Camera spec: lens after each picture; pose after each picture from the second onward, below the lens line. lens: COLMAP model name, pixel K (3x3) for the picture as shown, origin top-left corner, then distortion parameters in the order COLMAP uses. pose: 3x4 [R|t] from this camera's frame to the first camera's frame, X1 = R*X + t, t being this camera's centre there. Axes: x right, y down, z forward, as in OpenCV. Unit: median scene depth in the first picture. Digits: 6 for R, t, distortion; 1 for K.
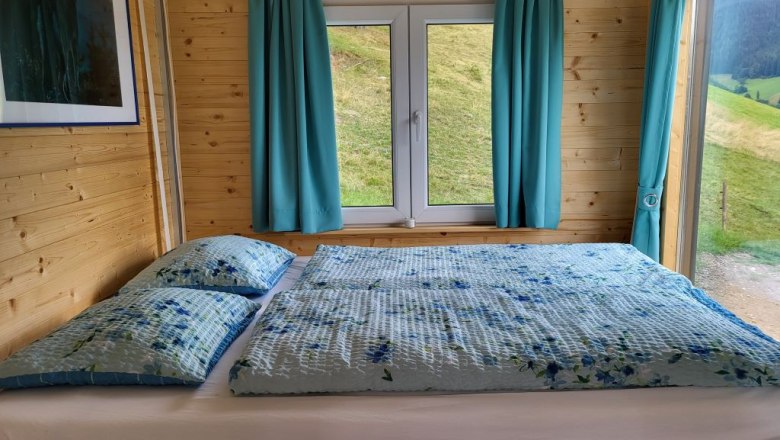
lens RADIAL K [[597.5, 0, 391.8], [0, 597.5, 222.4], [0, 0, 1]] dist [0.042686, -0.001885]
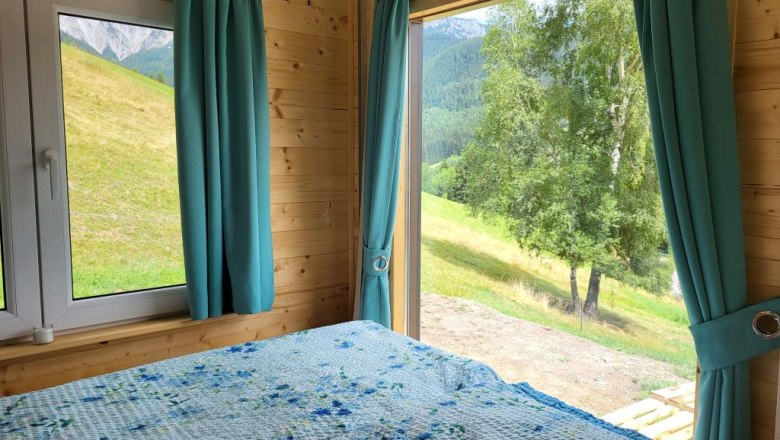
lens RADIAL K [[597.5, 0, 390.2], [0, 597.5, 214.2], [0, 0, 1]] dist [0.042686, -0.001885]
pose [[0.763261, -0.041657, 0.644745, -0.094345], [0.089948, 0.995052, -0.042192, -0.064691], [-0.639798, 0.090197, 0.763232, 0.318244]]
